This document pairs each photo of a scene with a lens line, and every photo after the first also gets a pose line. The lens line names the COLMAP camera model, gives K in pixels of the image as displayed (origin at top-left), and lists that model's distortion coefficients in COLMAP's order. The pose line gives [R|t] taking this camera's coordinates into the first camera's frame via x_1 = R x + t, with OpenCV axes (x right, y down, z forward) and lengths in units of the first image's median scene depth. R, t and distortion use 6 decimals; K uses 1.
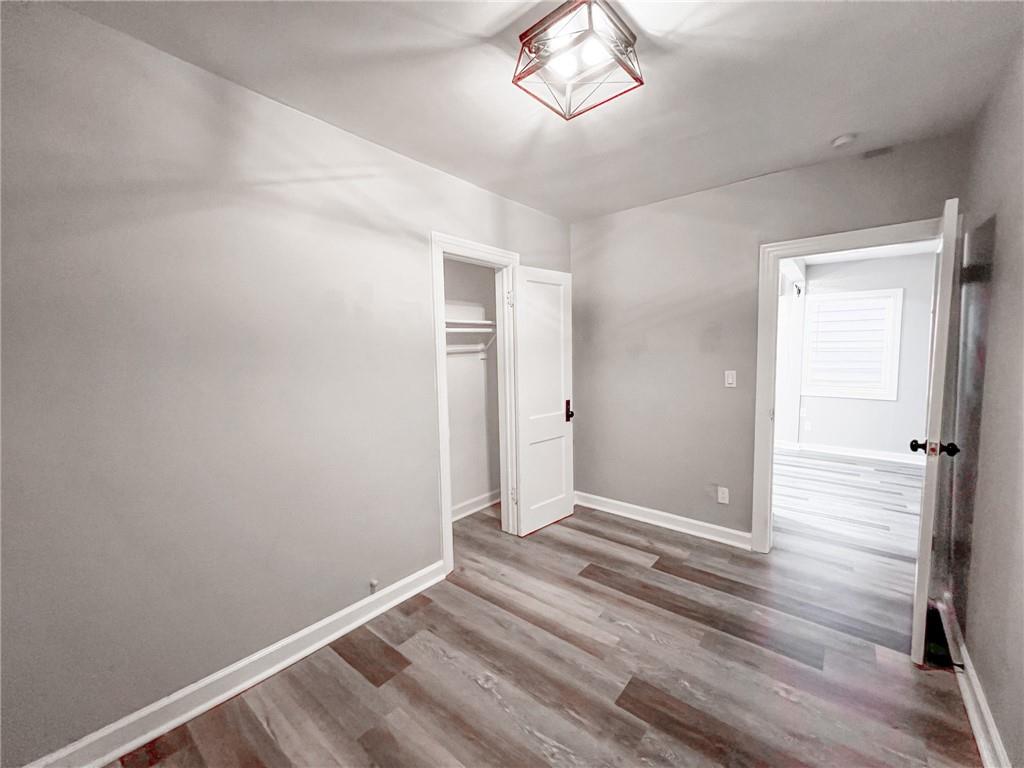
lens RADIAL K [[411.3, 0, 511.7], [0, 411.3, 382.5], [0, 0, 1]] dist [-0.001139, 0.000343]
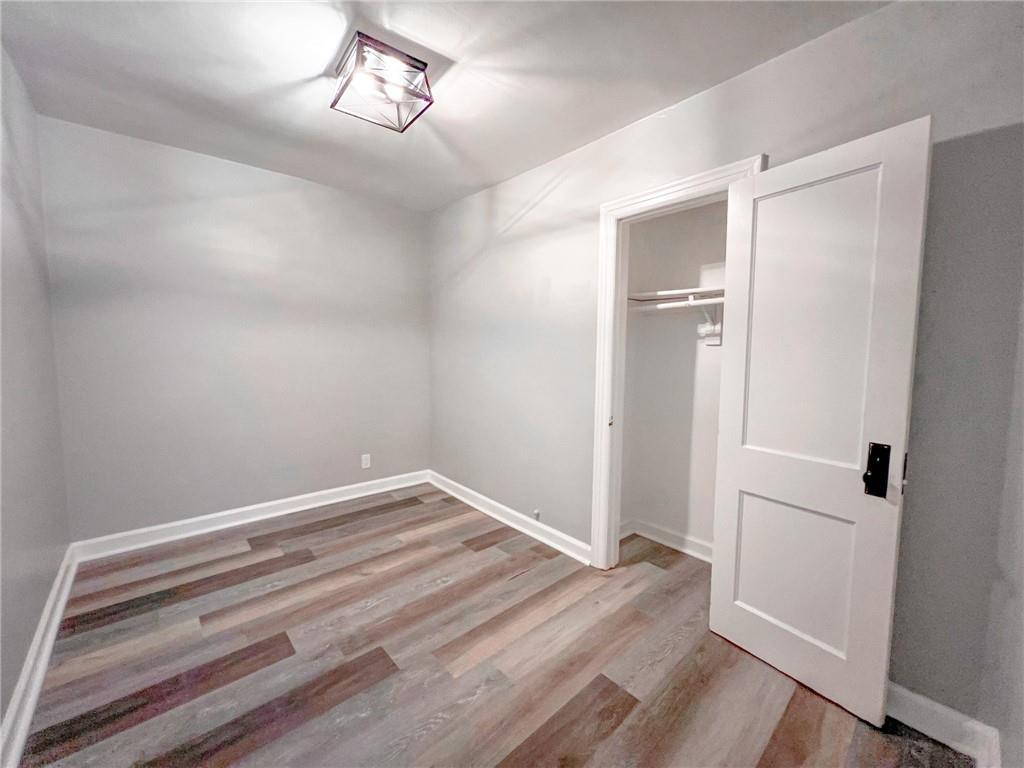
lens RADIAL K [[411.3, 0, 512.0], [0, 411.3, 382.1], [0, 0, 1]] dist [-0.001139, 0.000343]
pose [[-0.150018, 0.095387, -0.984071, 1.034697], [-0.084726, 0.990433, 0.108920, -0.056815], [0.985046, 0.099717, -0.140501, 1.220321]]
